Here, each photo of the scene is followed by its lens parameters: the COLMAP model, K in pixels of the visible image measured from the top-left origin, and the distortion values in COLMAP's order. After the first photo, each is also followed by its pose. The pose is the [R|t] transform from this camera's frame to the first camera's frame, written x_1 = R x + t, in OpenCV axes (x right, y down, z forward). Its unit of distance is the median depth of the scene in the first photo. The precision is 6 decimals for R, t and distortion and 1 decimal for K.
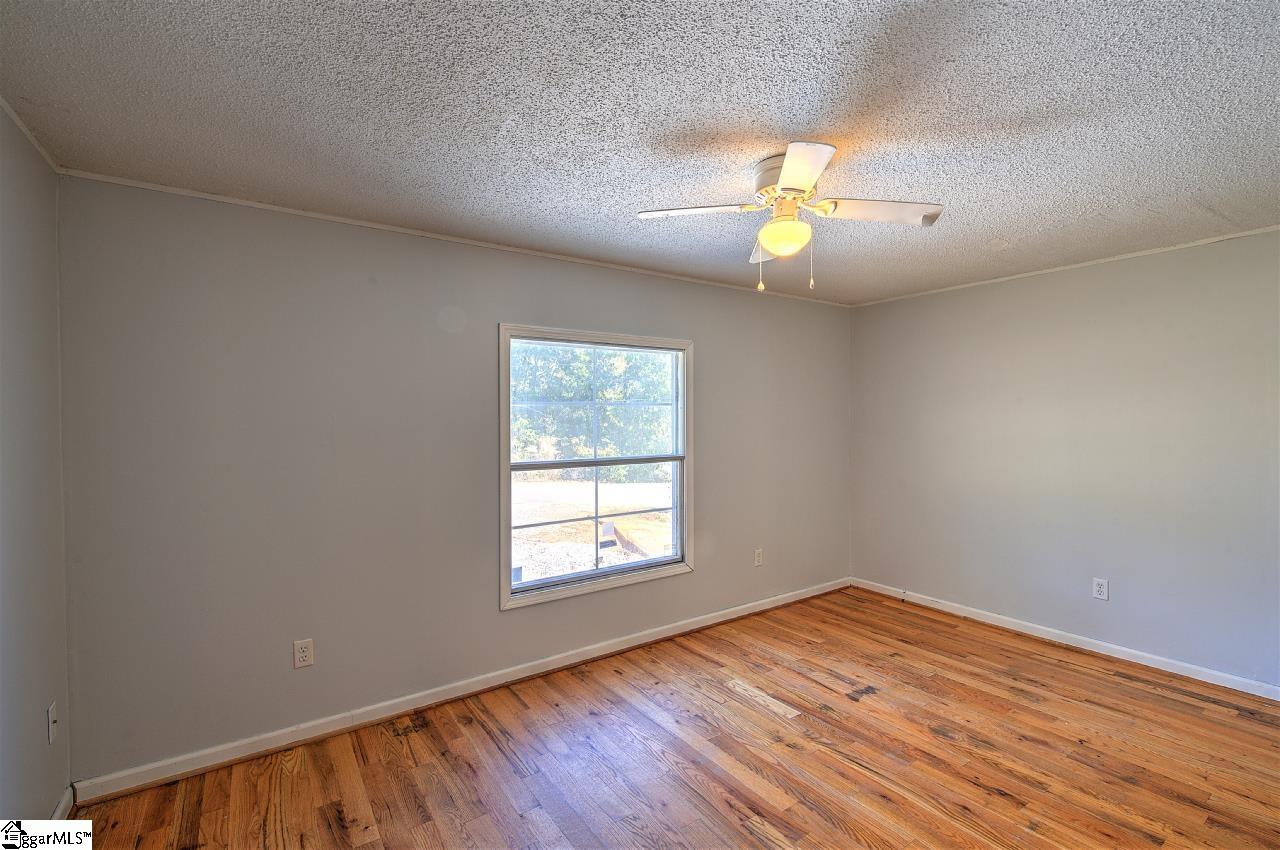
lens RADIAL K [[570.9, 0, 640.0], [0, 570.9, 425.0], [0, 0, 1]] dist [0.006355, -0.001179]
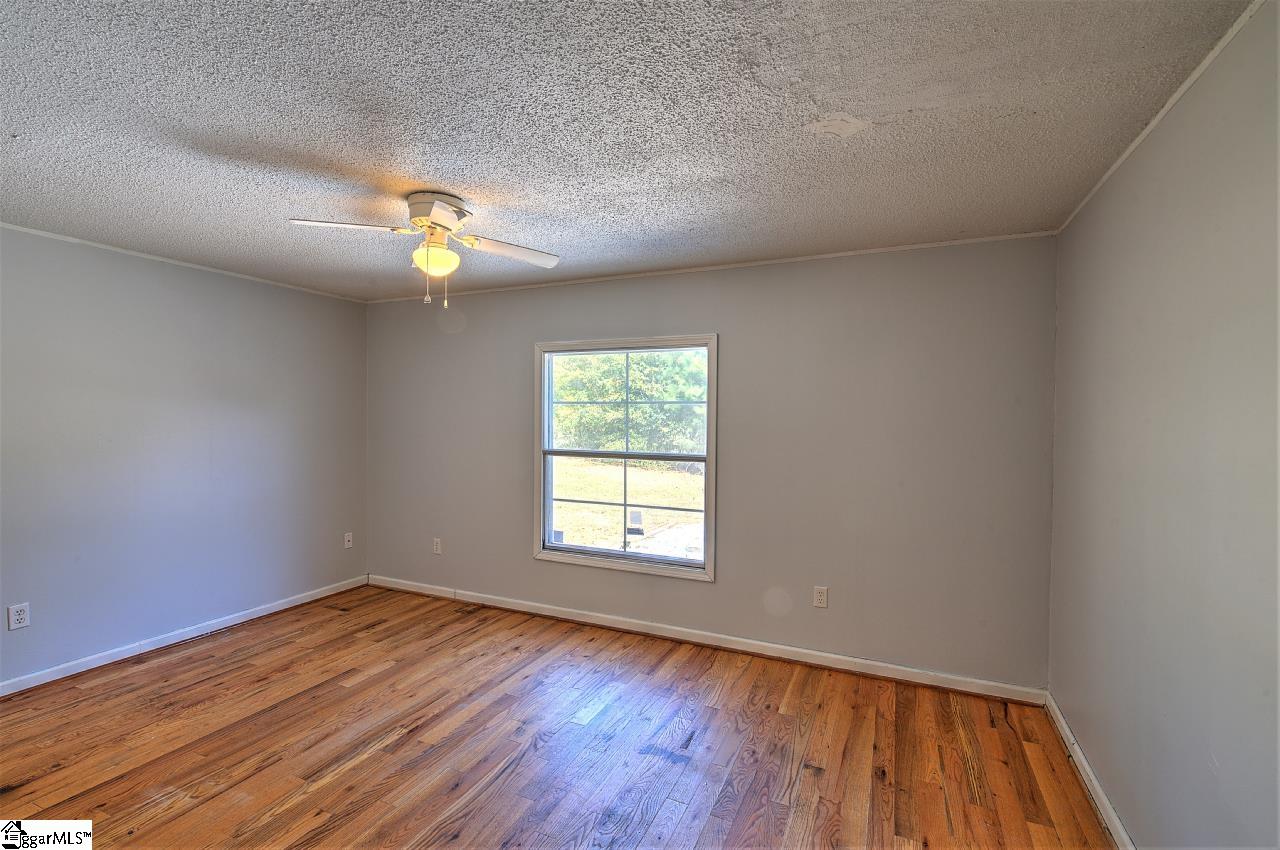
lens RADIAL K [[570.9, 0, 640.0], [0, 570.9, 425.0], [0, 0, 1]] dist [0.006355, -0.001179]
pose [[0.512245, 0.025889, -0.858449, 0.911155], [-0.022608, 0.999606, 0.016655, -0.012596], [0.858542, 0.010876, 0.512628, 0.468461]]
